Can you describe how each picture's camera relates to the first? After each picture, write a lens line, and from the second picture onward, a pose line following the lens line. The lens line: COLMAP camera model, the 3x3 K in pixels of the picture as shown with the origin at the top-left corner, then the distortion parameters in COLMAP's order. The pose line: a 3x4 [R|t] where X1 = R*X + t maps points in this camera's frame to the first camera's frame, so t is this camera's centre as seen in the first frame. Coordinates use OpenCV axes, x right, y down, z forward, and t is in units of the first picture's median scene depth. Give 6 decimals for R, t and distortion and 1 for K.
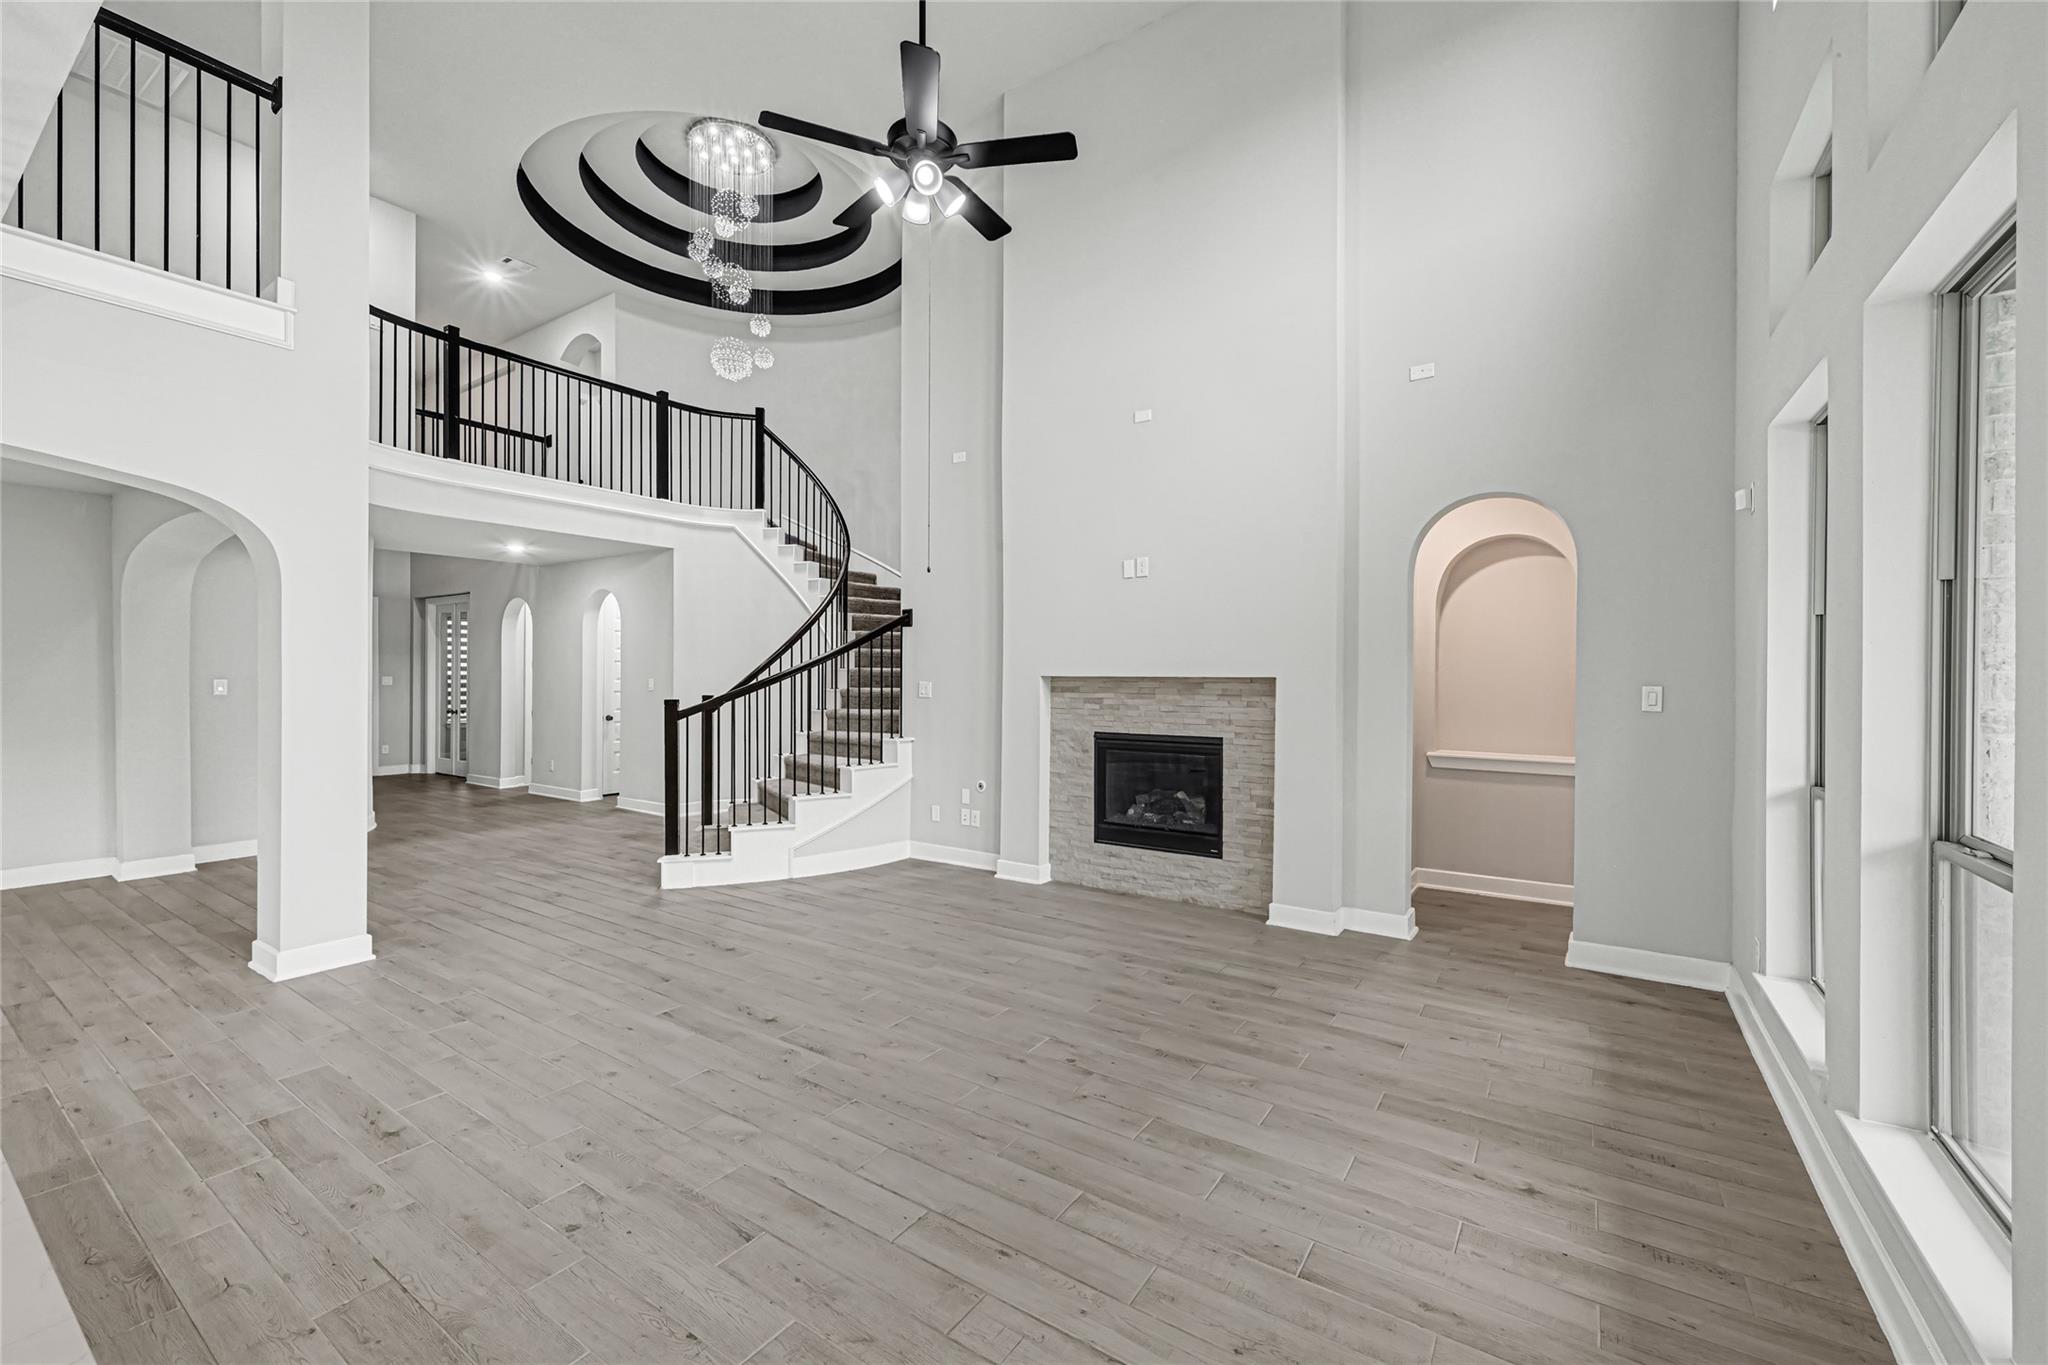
lens RADIAL K [[823.6, 0, 1025.5], [0, 823.6, 675.6], [0, 0, 1]] dist [0.000691, -0.001068]
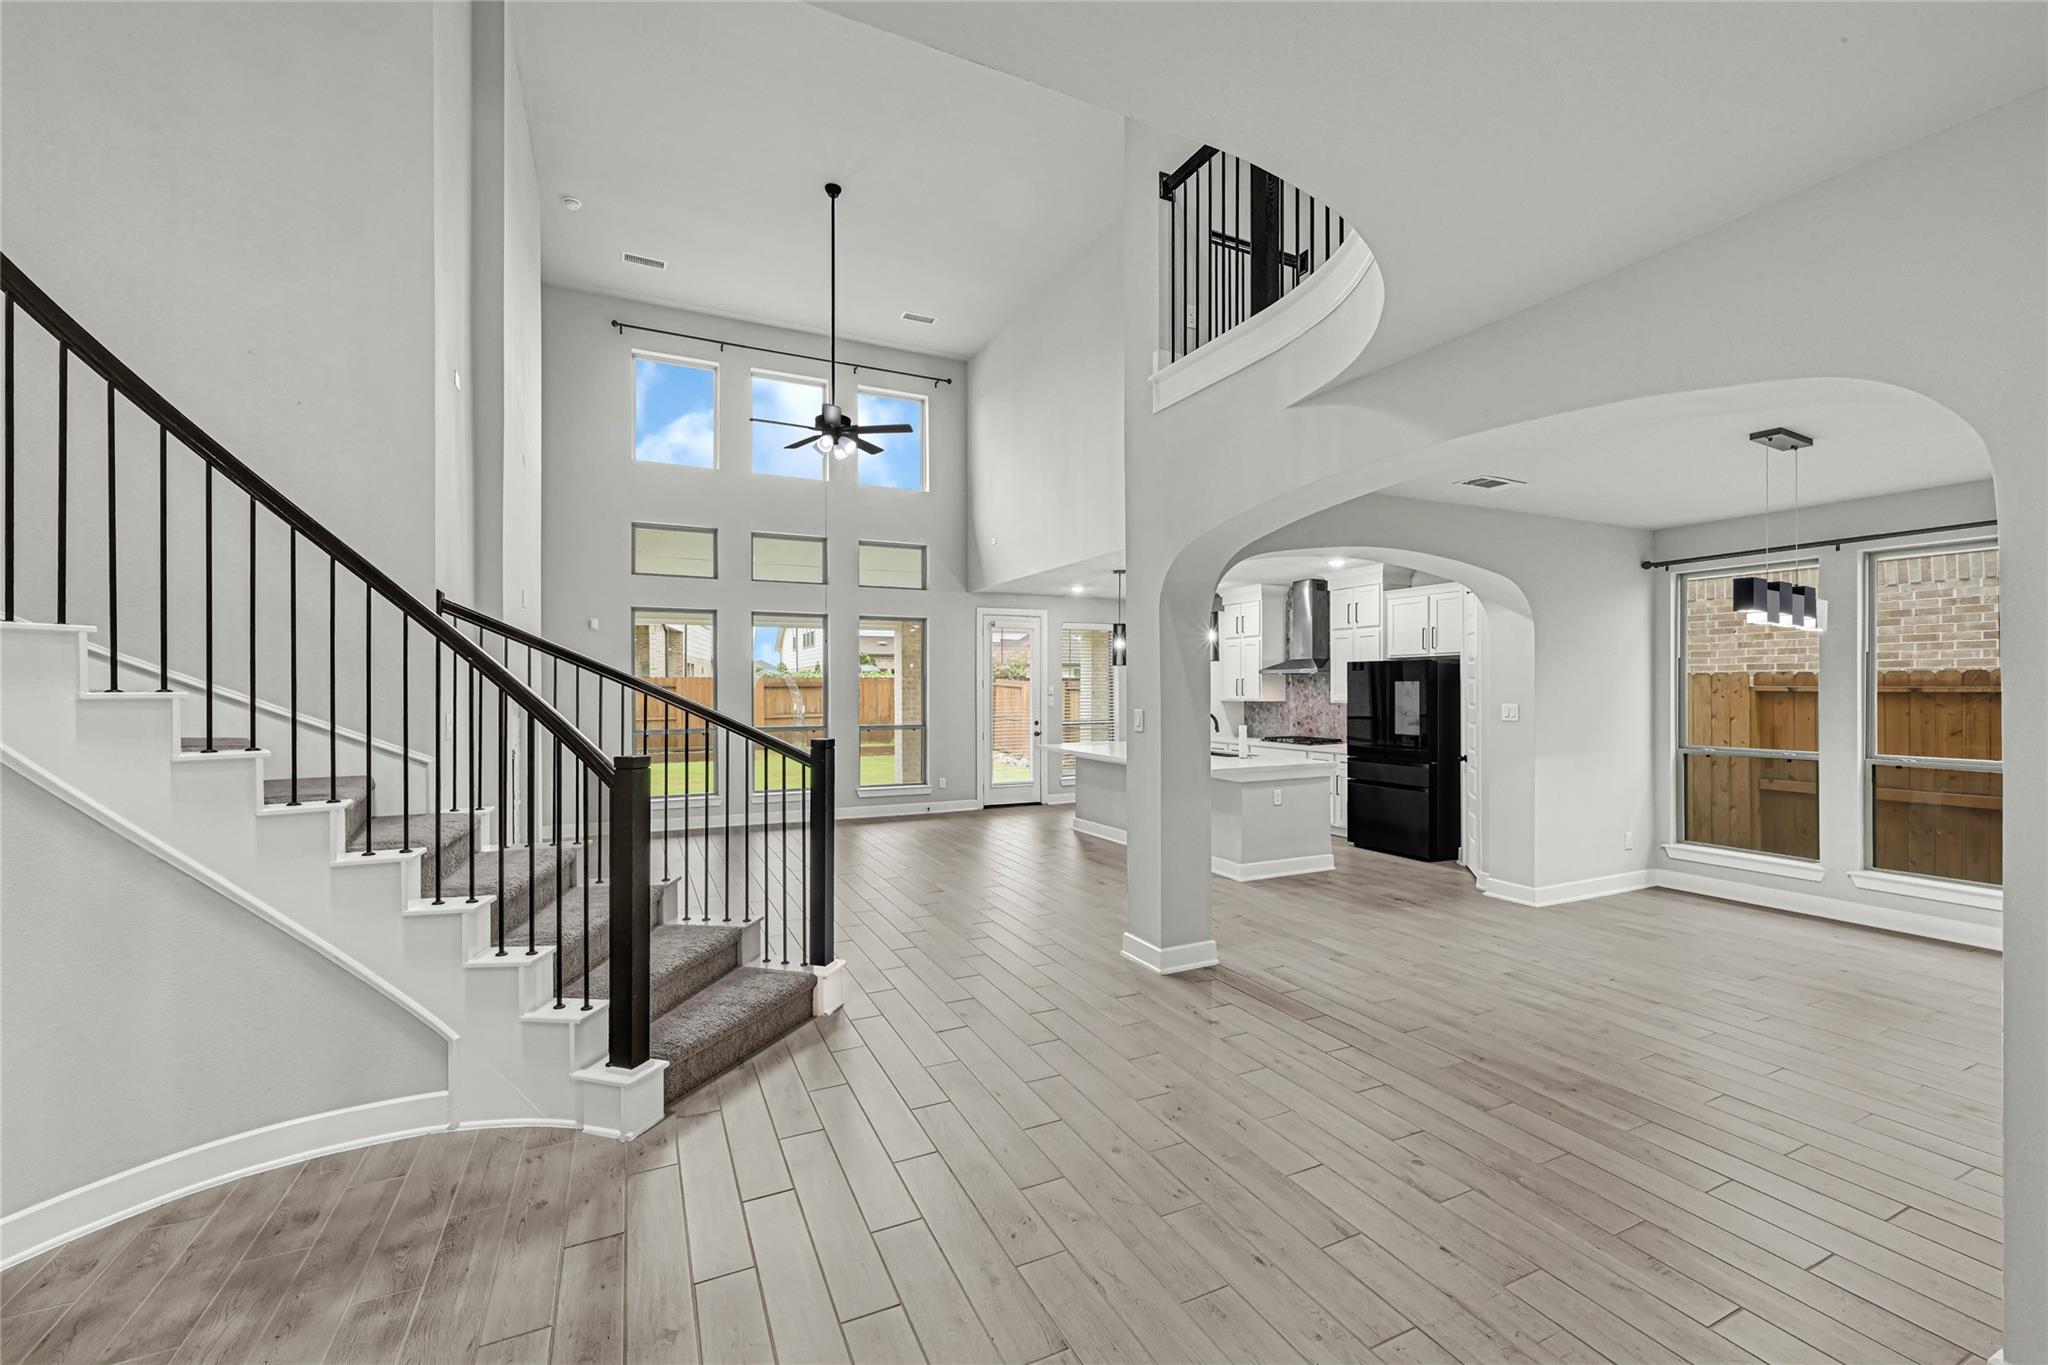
lens RADIAL K [[823.6, 0, 1021.2], [0, 823.6, 685.6], [0, 0, 1]] dist [0.000691, -0.001068]
pose [[-0.857120, 0.000722, 0.515116, -0.840762], [0.000646, 1.000000, -0.000325, -0.014779], [-0.515116, 0.000054, -0.857120, 1.364057]]
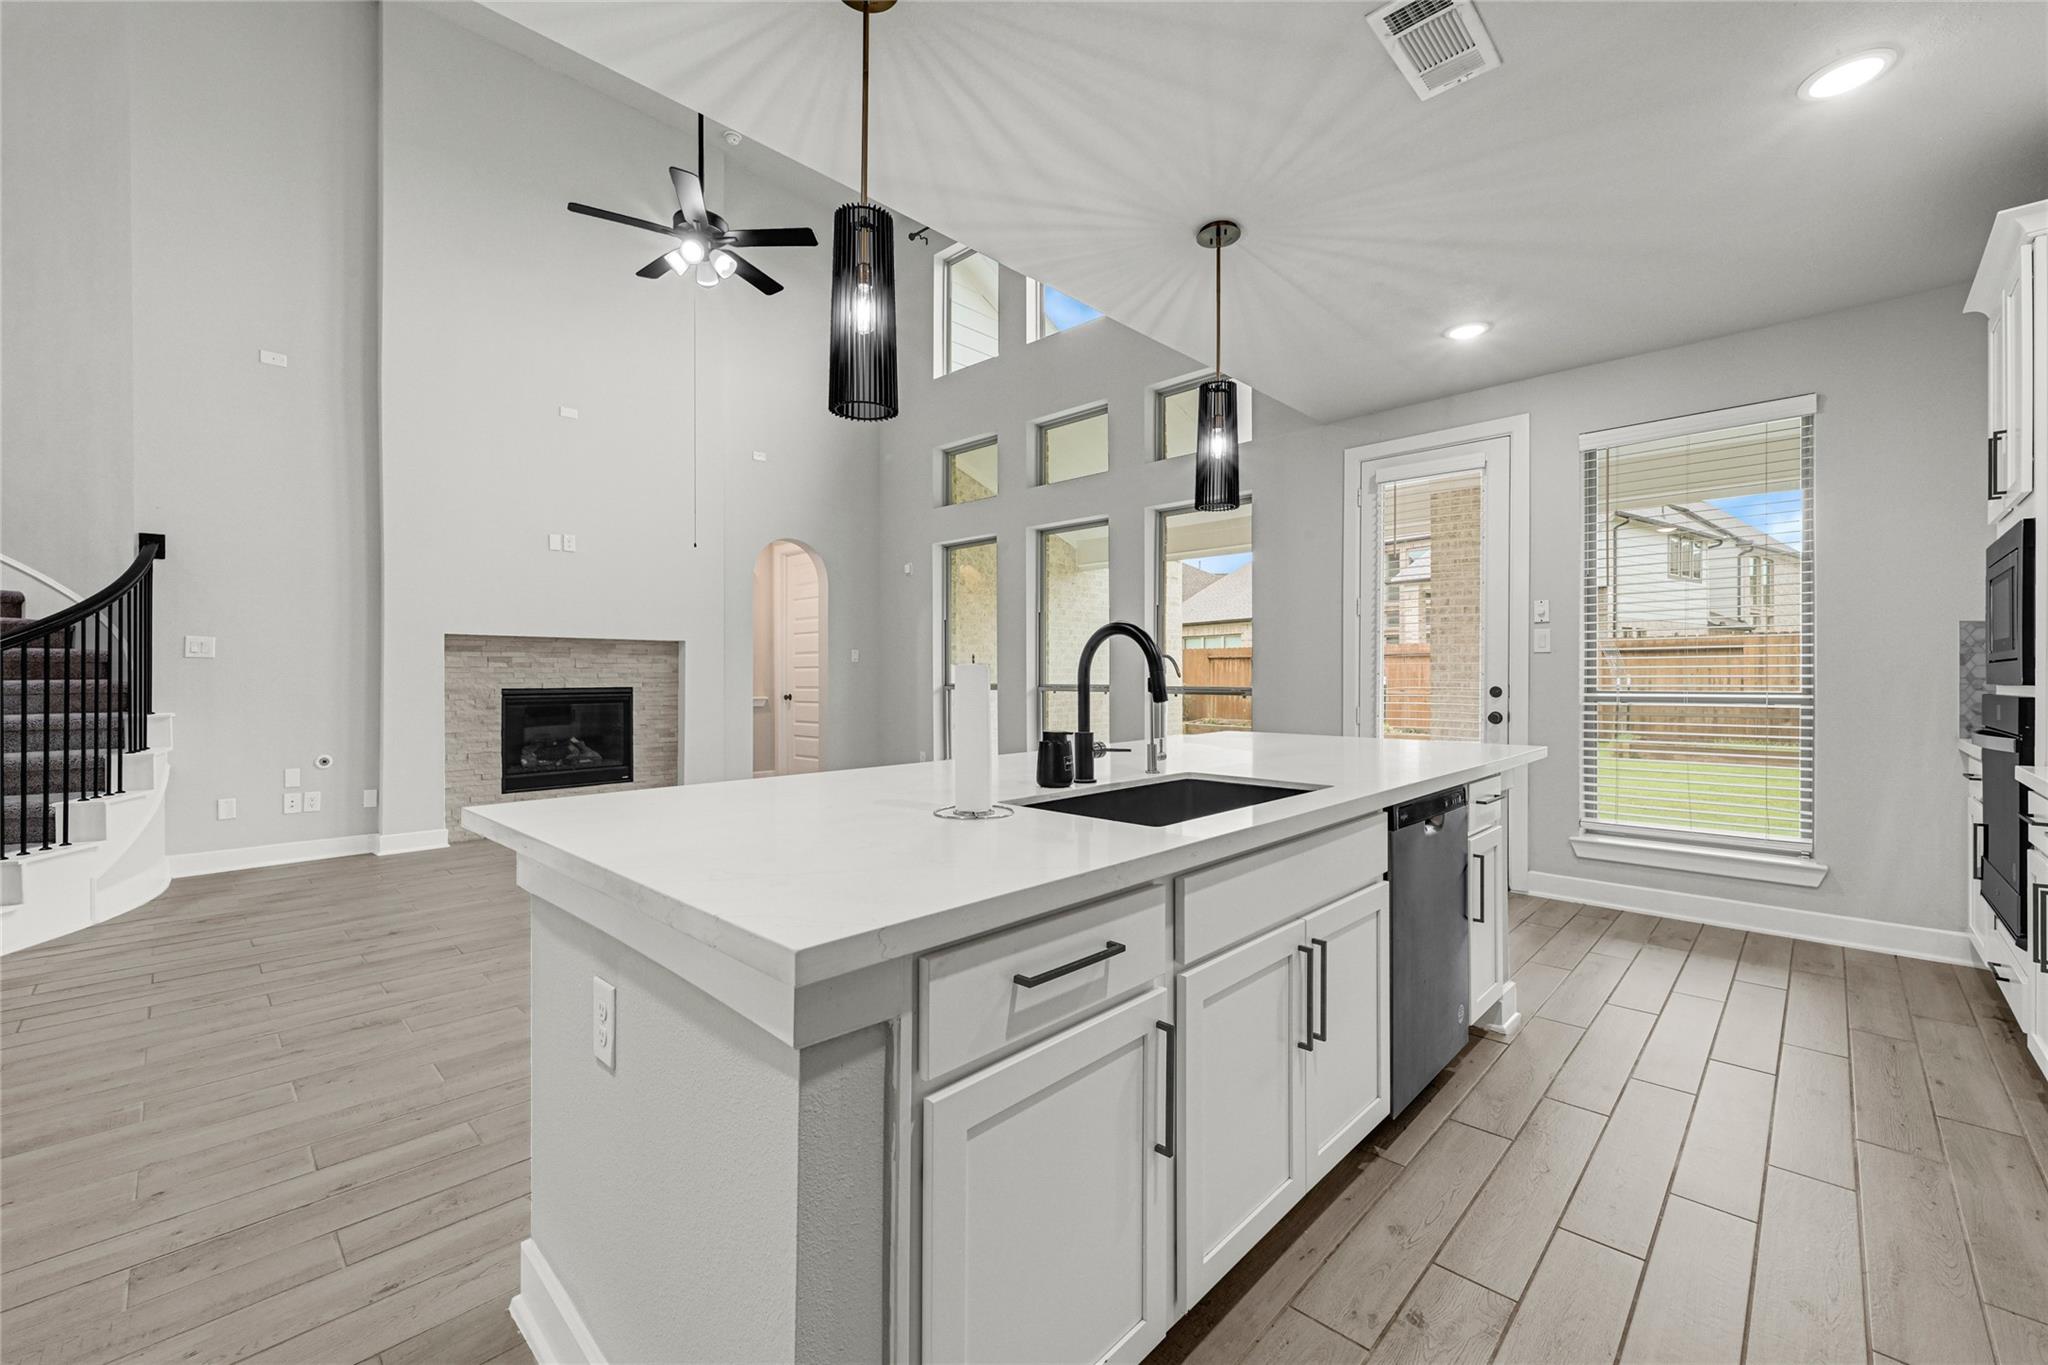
lens RADIAL K [[823.6, 0, 1025.5], [0, 823.6, 676.6], [0, 0, 1]] dist [0.000691, -0.001068]
pose [[0.175257, -0.006319, 0.984503, -0.757146], [0.003436, 0.999977, 0.005806, 0.044064], [-0.984517, 0.002365, 0.175274, 0.140278]]
